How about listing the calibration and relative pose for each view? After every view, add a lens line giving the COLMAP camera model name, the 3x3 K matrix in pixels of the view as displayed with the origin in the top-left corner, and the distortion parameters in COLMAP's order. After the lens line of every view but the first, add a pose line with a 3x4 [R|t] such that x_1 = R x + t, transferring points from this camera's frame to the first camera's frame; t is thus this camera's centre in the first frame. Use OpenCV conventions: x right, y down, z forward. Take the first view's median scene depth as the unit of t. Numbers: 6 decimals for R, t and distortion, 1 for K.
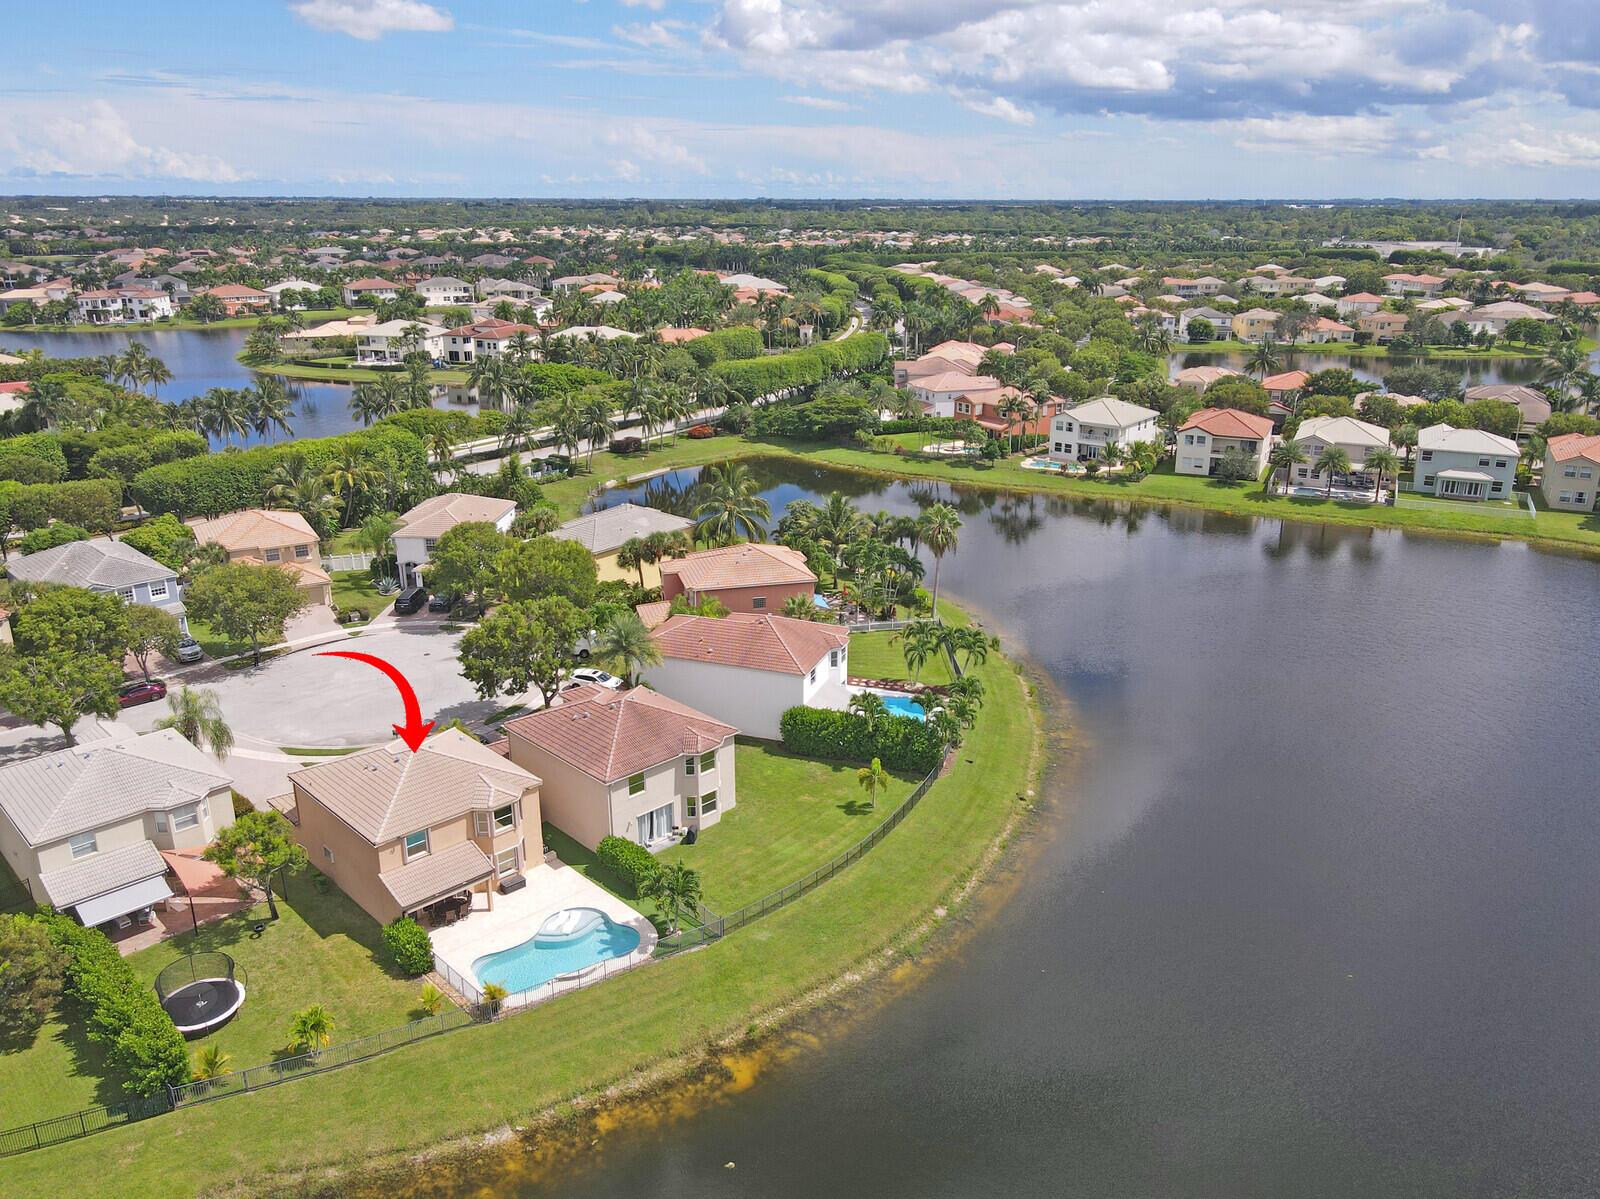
lens RADIAL K [[1186.4, 0, 811.0], [0, 1186.4, 605.8], [0, 0, 1]] dist [0.000688, 0.023004]
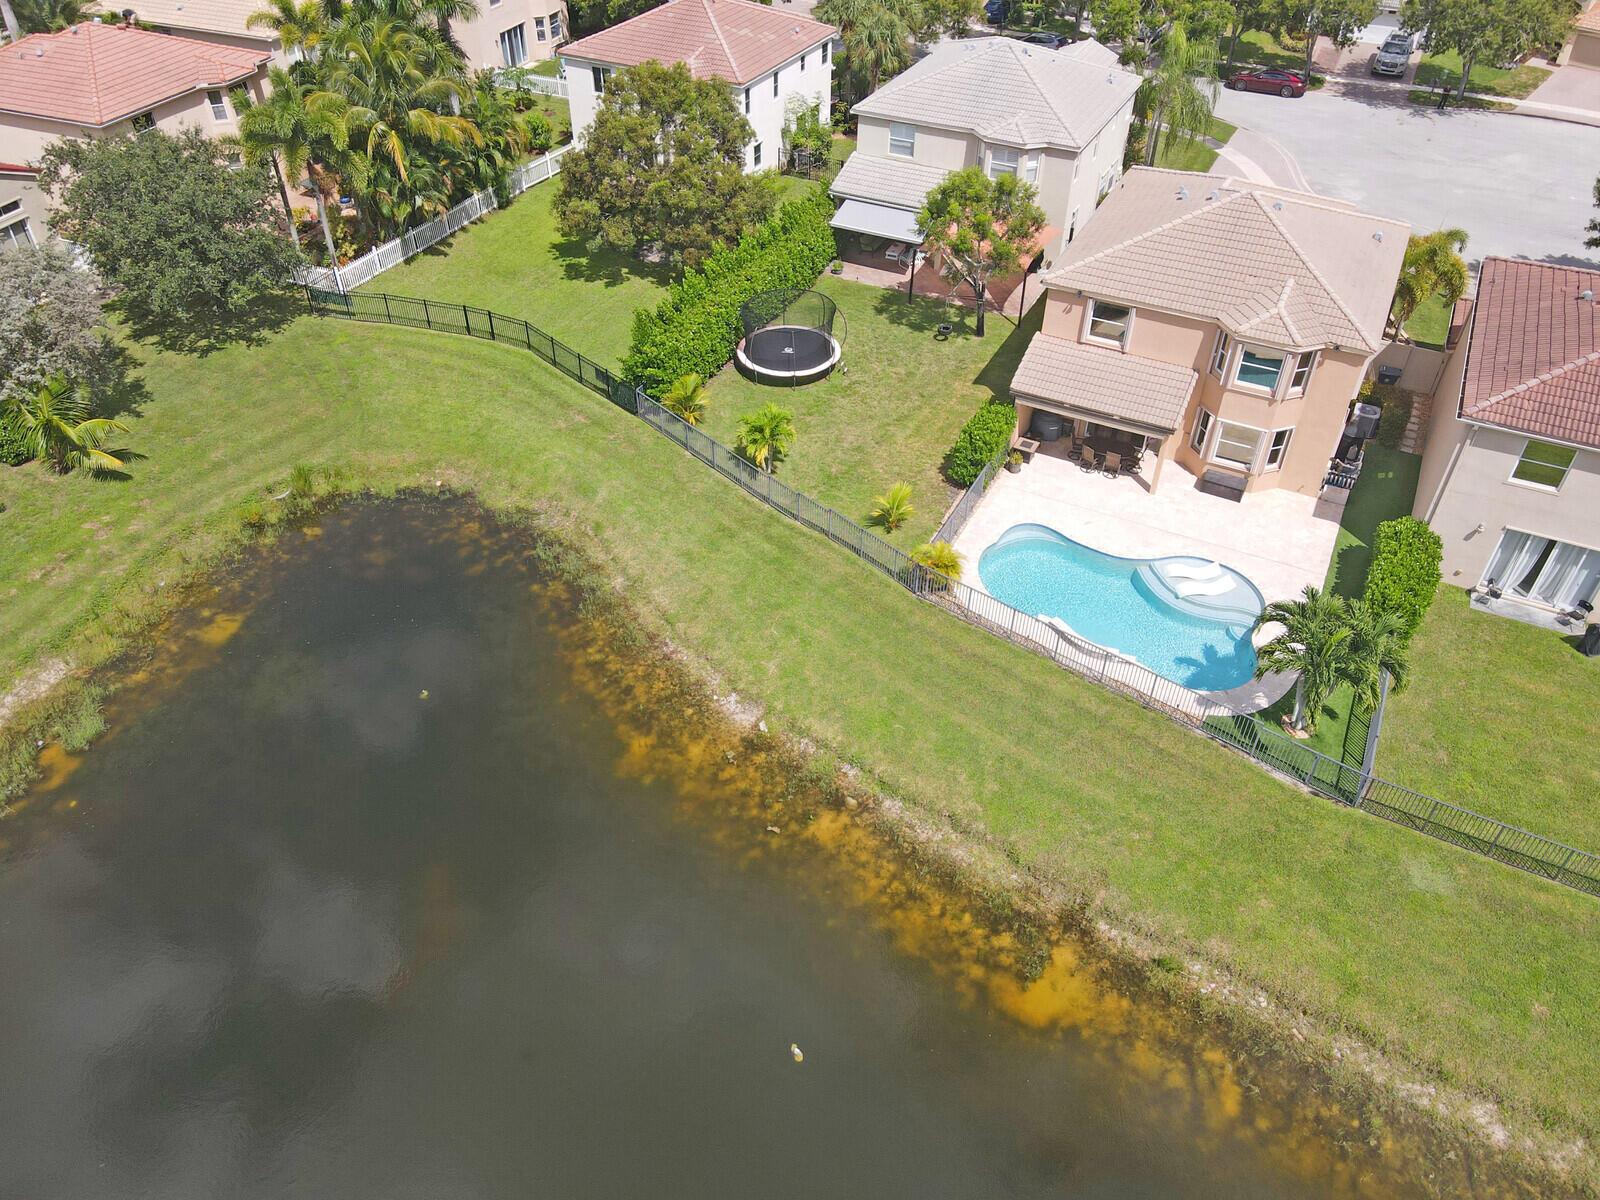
lens RADIAL K [[1186.4, 0, 800.2], [0, 1186.4, 593.8], [0, 0, 1]] dist [0.000688, 0.023004]
pose [[0.313886, 0.608574, -0.728775, 0.118673], [-0.316728, 0.790715, 0.523882, 0.038628], [0.895075, 0.066384, 0.440947, 0.518565]]
